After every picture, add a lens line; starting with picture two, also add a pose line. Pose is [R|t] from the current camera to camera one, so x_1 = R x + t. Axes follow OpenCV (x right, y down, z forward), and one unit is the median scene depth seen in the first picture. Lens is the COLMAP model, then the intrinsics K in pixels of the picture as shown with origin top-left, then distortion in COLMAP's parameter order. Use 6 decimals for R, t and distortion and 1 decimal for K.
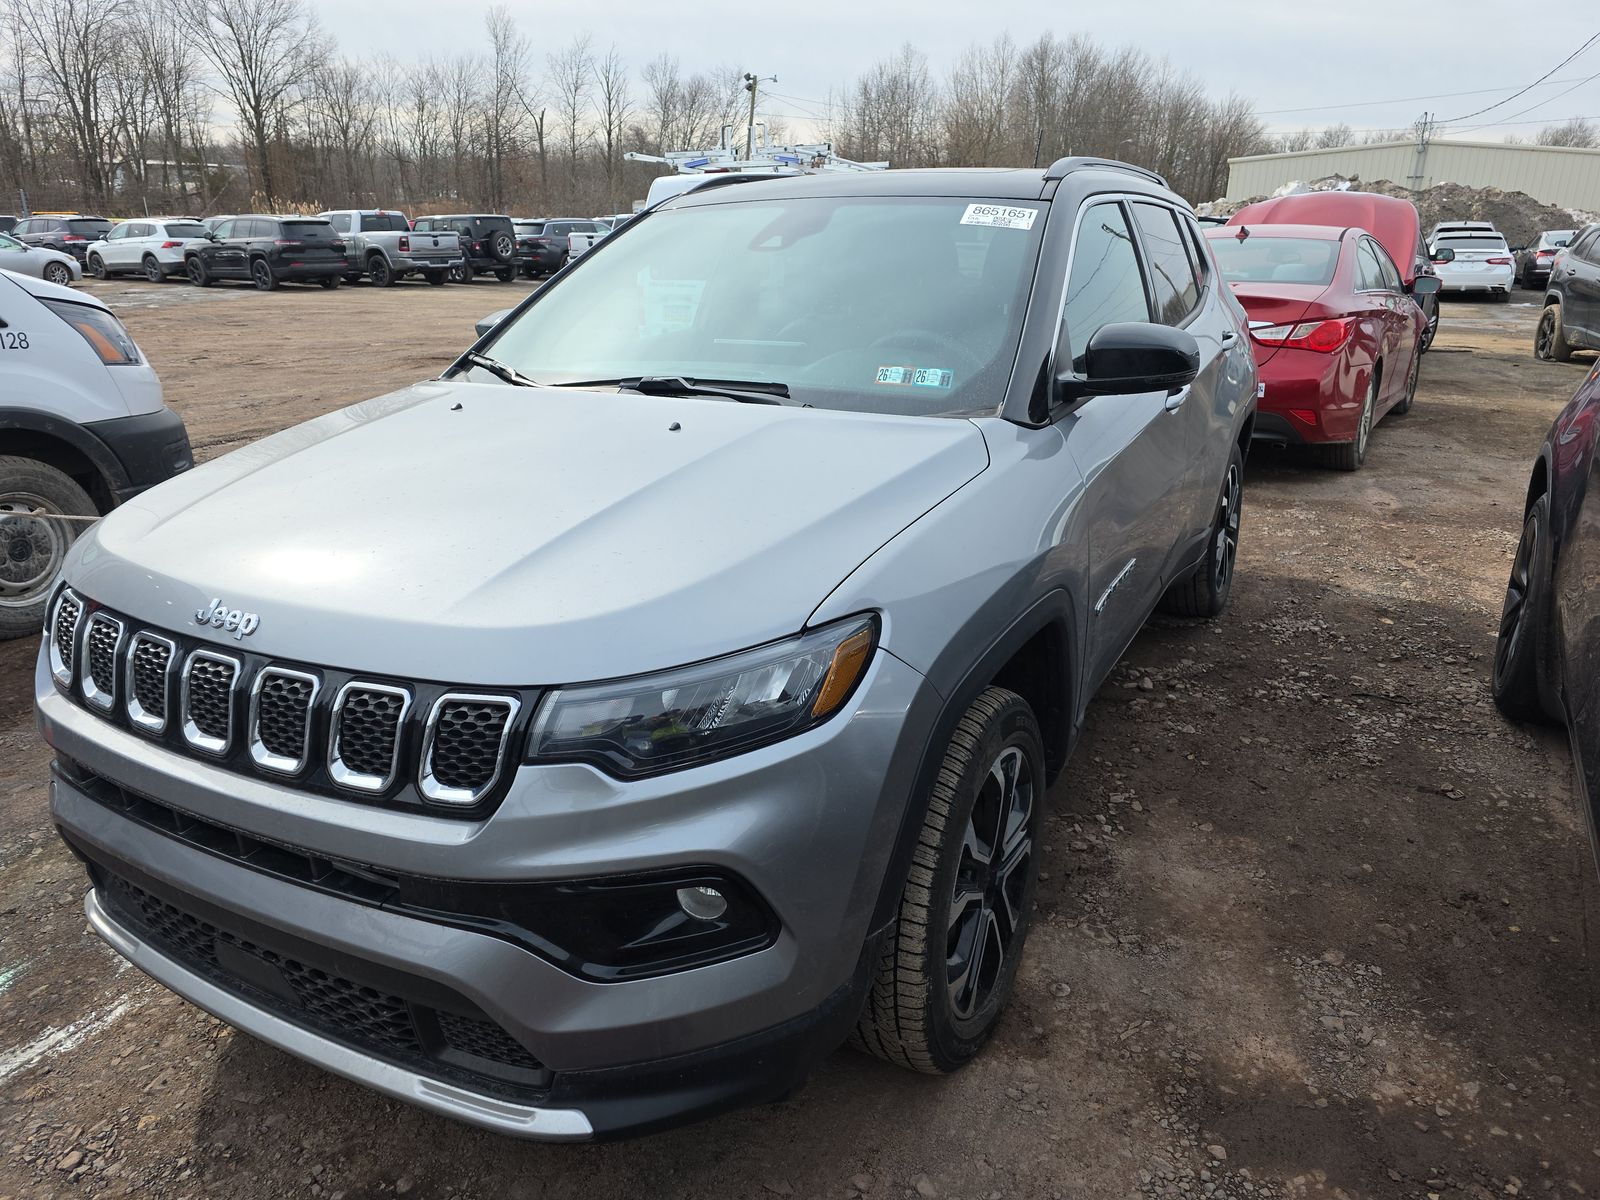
lens RADIAL K [[1077.7, 0, 803.7], [0, 1077.7, 591.5], [0, 0, 1]] dist [0.062379, -0.056399]
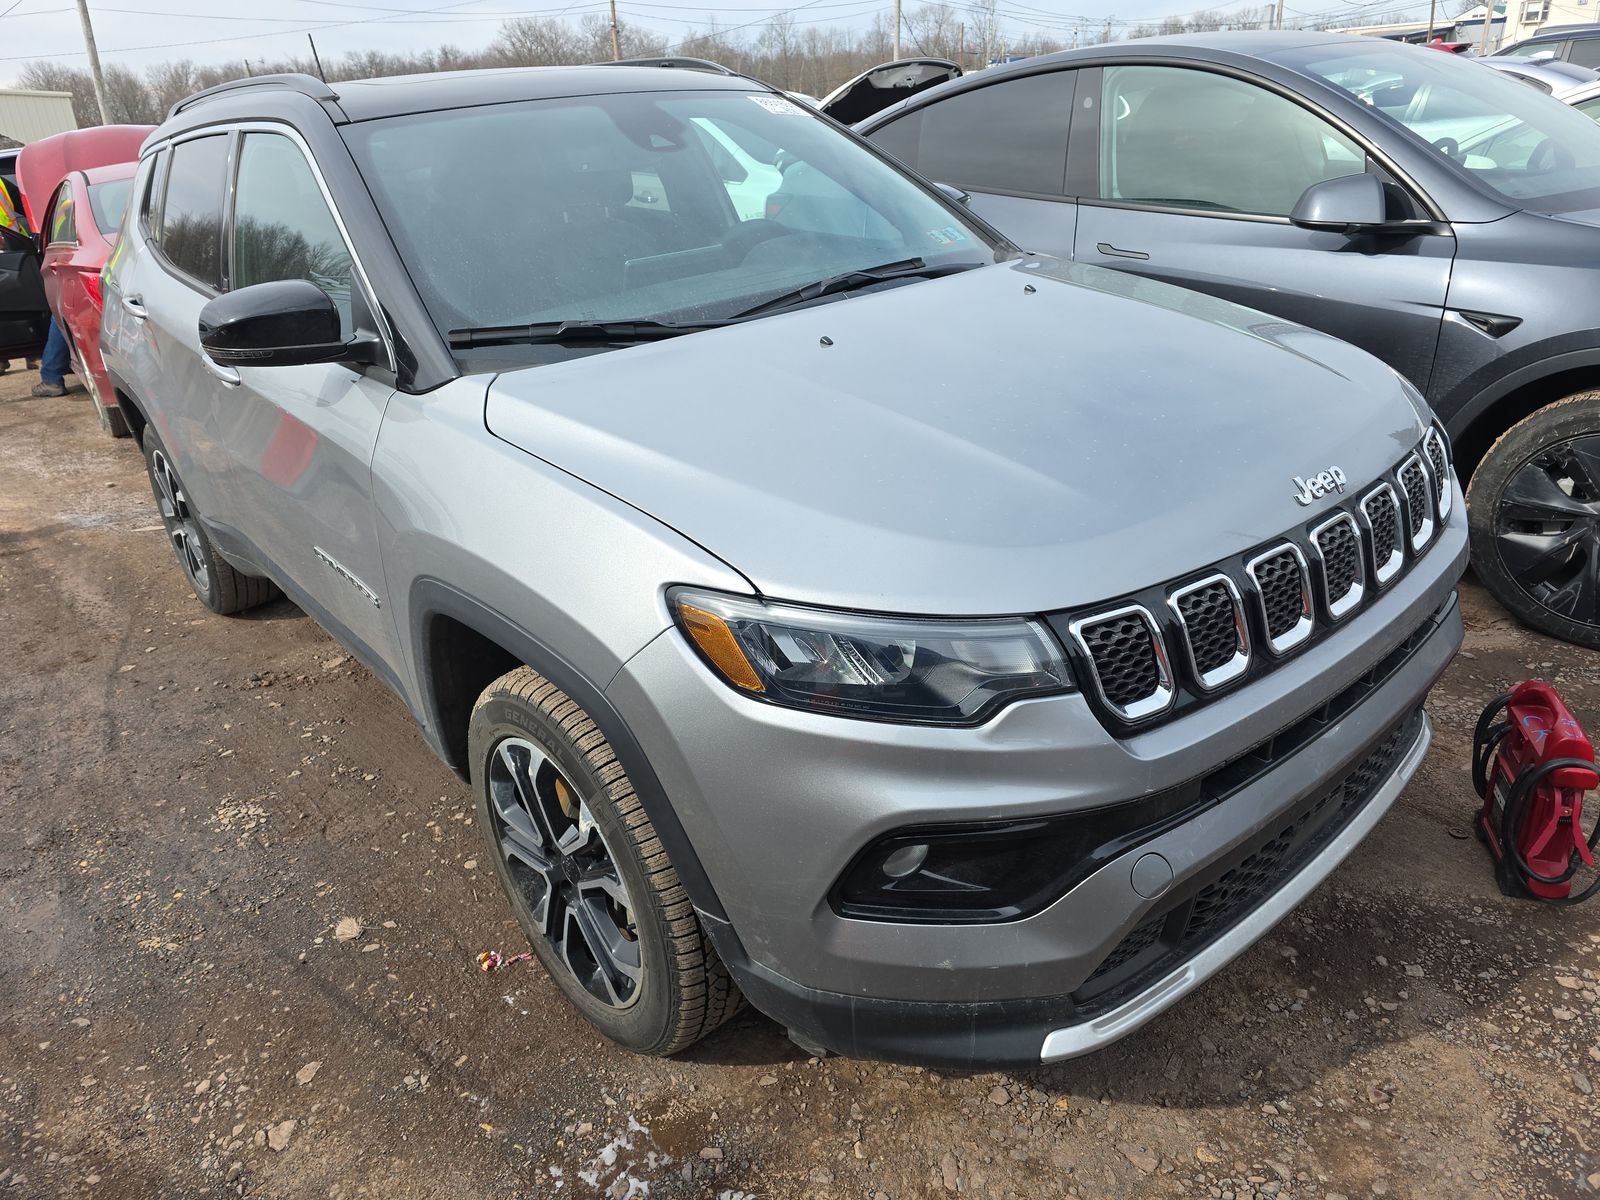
lens RADIAL K [[1077.7, 0, 803.7], [0, 1077.7, 591.5], [0, 0, 1]] dist [0.062379, -0.056399]
pose [[0.348773, -0.392858, 0.850894, -0.237886], [0.355881, 0.895416, 0.267542, -0.048338], [-0.867010, 0.209506, 0.452107, 0.147087]]
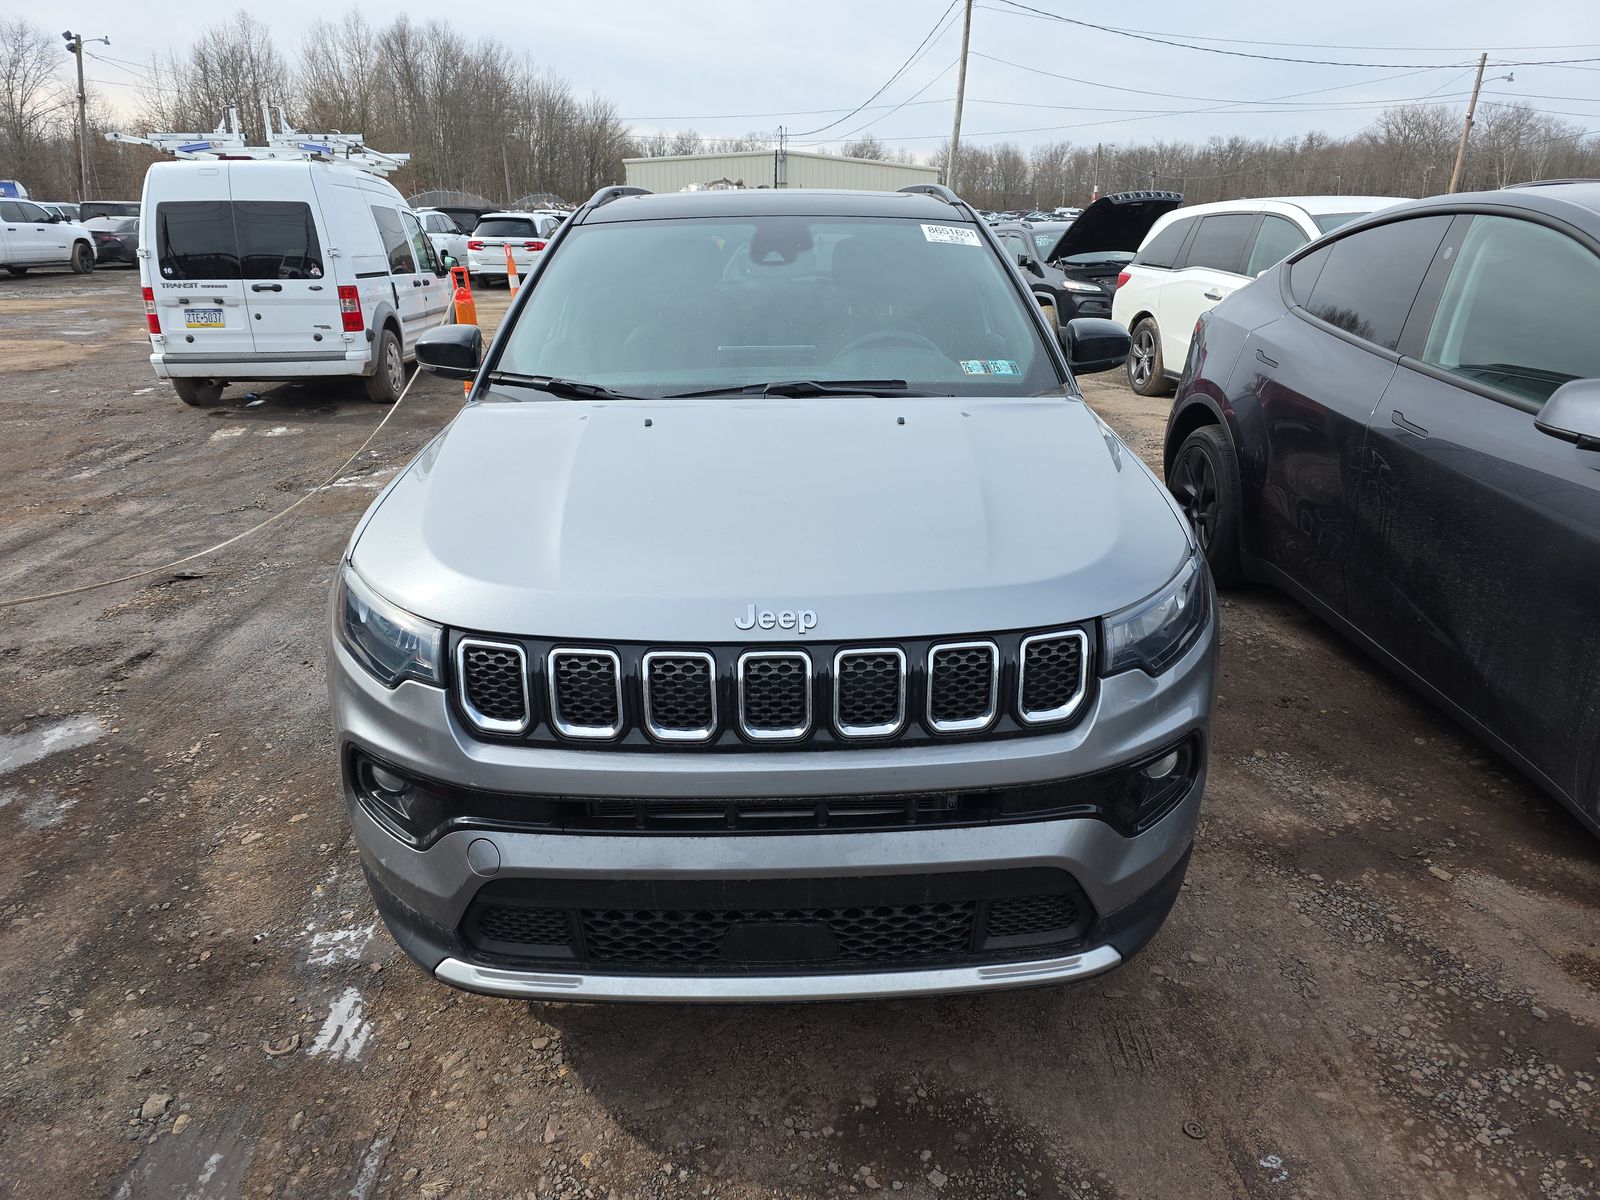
lens RADIAL K [[1077.7, 0, 803.7], [0, 1077.7, 591.5], [0, 0, 1]] dist [0.062379, -0.056399]
pose [[0.864612, -0.153091, 0.478549, -0.154781], [0.149945, 0.987667, 0.045050, -0.007163], [-0.479544, 0.032805, 0.876904, 0.004530]]
